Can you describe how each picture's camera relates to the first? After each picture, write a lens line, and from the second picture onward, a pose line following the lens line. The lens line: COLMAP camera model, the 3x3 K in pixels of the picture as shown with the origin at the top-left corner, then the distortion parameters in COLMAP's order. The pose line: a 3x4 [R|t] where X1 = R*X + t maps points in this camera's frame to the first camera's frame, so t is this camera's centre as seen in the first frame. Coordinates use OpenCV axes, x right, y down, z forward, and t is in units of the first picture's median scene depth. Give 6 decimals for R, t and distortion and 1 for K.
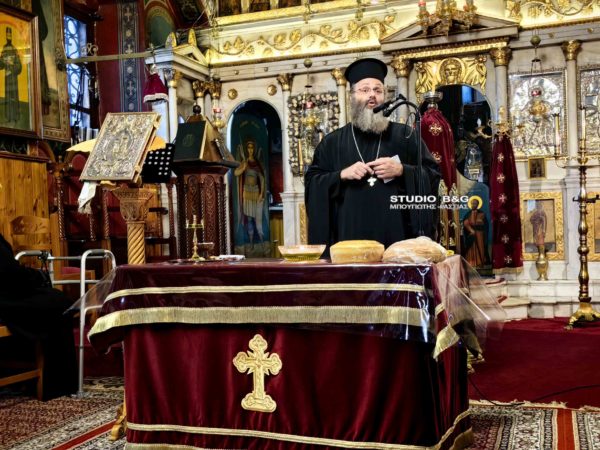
lens RADIAL K [[744.0, 0, 304.8], [0, 744.0, 229.1], [0, 0, 1]] dist [0.252797, -0.974223]
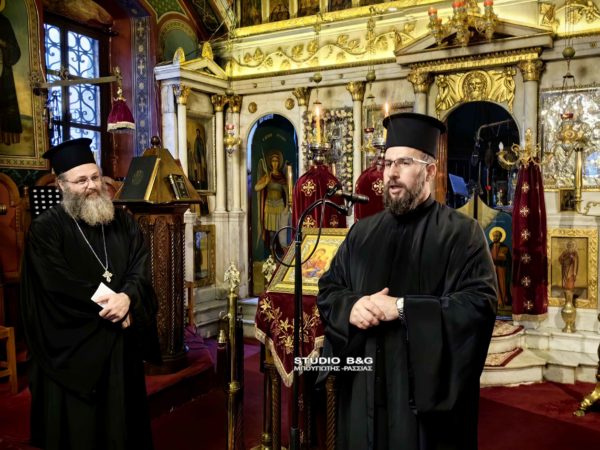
lens RADIAL K [[639.6, 0, 300.0], [0, 639.6, 225.0], [0, 0, 1]] dist [0.154348, -0.411337]
pose [[0.981239, 0.033707, -0.189826, 0.140637], [-0.024270, 0.998361, 0.051820, -0.079961], [0.191261, -0.046241, 0.980449, 0.205842]]
